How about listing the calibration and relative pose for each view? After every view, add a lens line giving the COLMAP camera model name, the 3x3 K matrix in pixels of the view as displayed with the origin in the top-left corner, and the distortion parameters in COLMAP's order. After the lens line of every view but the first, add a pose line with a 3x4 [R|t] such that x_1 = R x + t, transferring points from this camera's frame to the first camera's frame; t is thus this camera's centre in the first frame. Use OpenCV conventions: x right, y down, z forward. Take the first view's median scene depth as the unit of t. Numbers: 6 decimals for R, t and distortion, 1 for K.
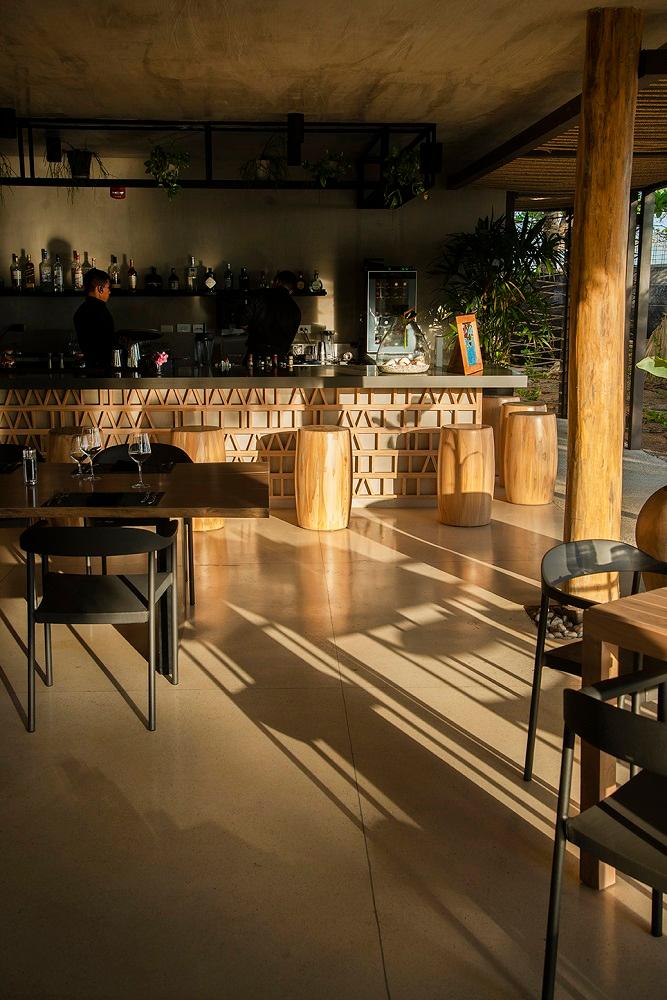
lens RADIAL K [[1043.2, 0, 332.7], [0, 1043.2, 498.4], [0, 0, 1]] dist [0.050245, 0.000856]
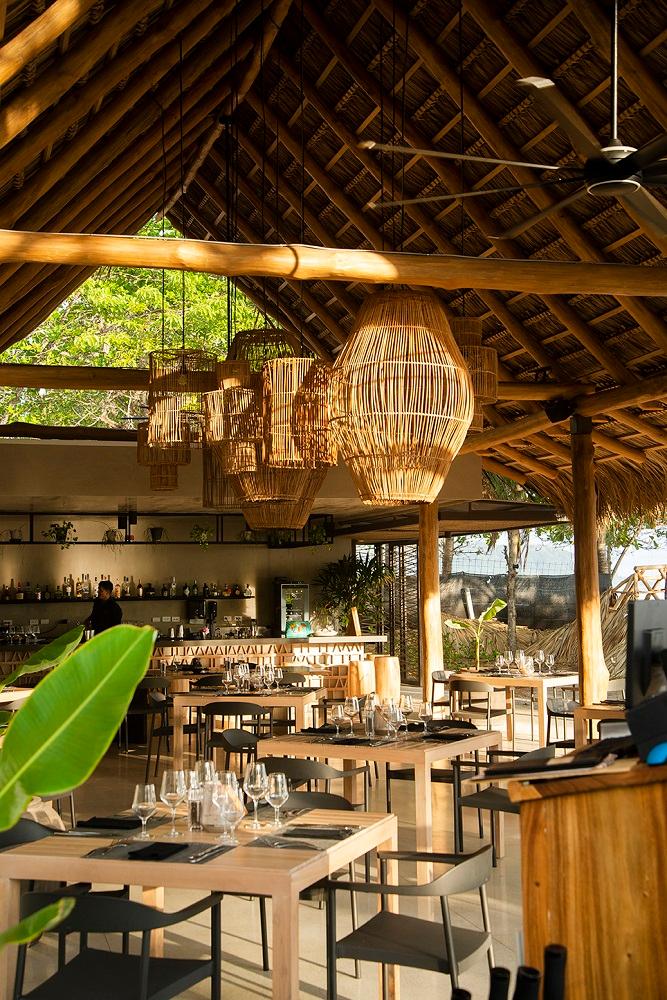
lens RADIAL K [[1043.2, 0, 332.7], [0, 1043.2, 498.4], [0, 0, 1]] dist [0.050245, 0.000856]
pose [[0.975054, 0.005093, 0.221910, -0.343783], [0.057512, 0.959799, -0.274731, 0.167105], [-0.214388, 0.280640, 0.935563, -0.890270]]
